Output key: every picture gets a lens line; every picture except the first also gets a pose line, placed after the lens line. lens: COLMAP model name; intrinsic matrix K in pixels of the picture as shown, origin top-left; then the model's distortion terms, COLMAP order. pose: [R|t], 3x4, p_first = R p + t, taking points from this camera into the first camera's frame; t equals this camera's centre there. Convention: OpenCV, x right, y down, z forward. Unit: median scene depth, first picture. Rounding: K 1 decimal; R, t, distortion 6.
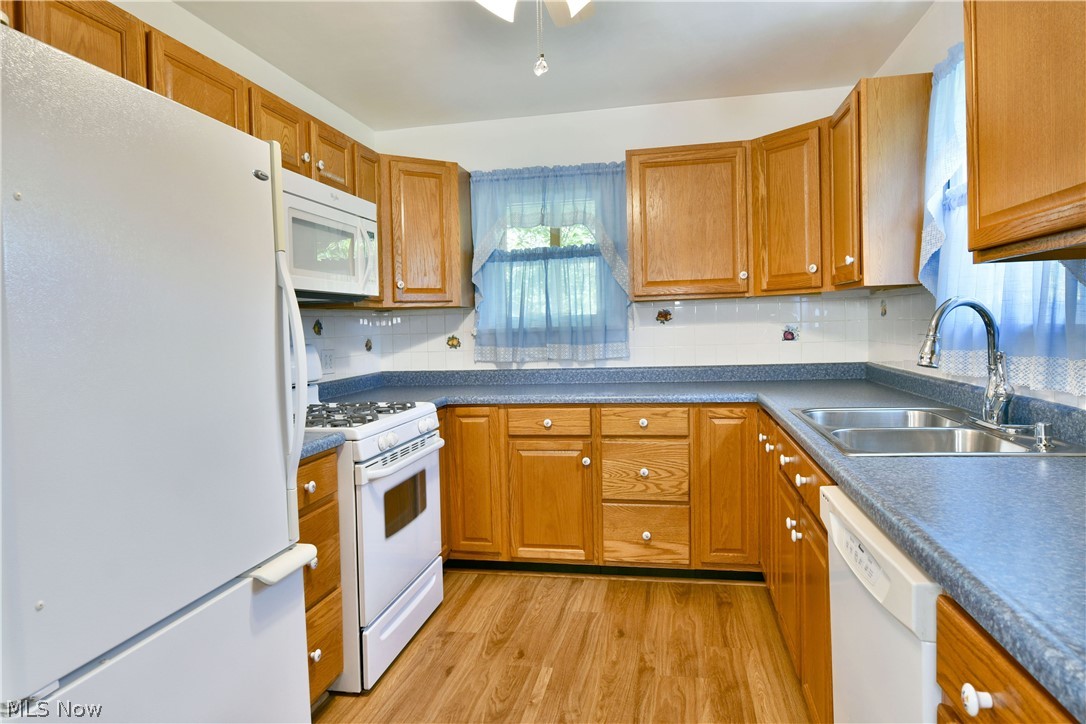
lens RADIAL K [[661.1, 0, 546.9], [0, 661.1, 362.3], [0, 0, 1]] dist [-0.017730, -0.002909]
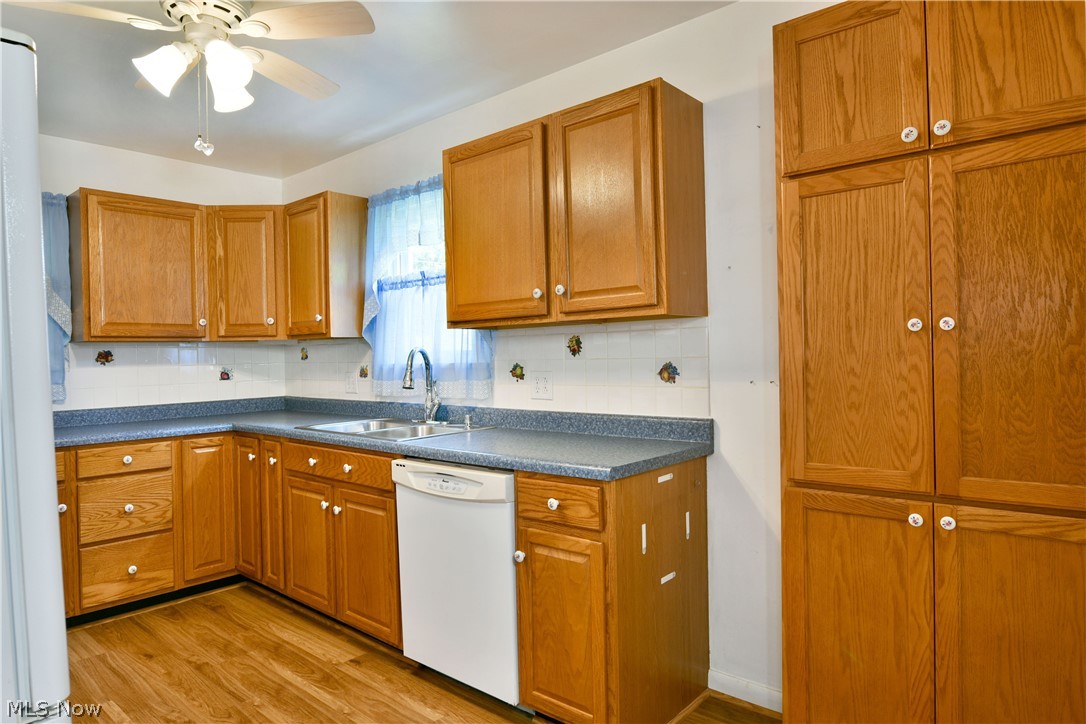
lens RADIAL K [[656.8, 0, 537.8], [0, 656.8, 417.2], [0, 0, 1]] dist [-0.020409, -0.000041]
pose [[0.498746, -0.058936, 0.864742, -0.412291], [0.051852, 0.997927, 0.038108, 0.019457], [-0.865196, 0.025832, 0.500769, -0.065878]]
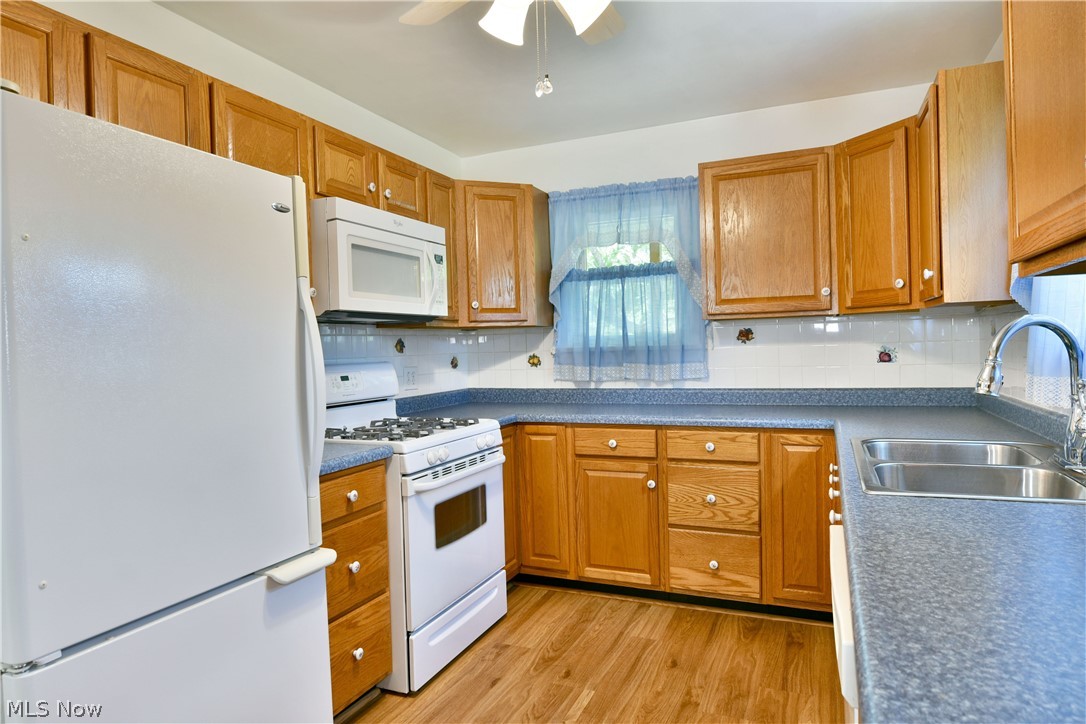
lens RADIAL K [[659.0, 0, 542.3], [0, 659.0, 378.7], [0, 0, 1]] dist [-0.018510, -0.001574]
pose [[0.976599, 0.015178, -0.214534, 0.112117], [-0.015437, 0.999881, 0.000471, -0.004172], [0.214516, 0.002852, 0.976716, 0.014982]]
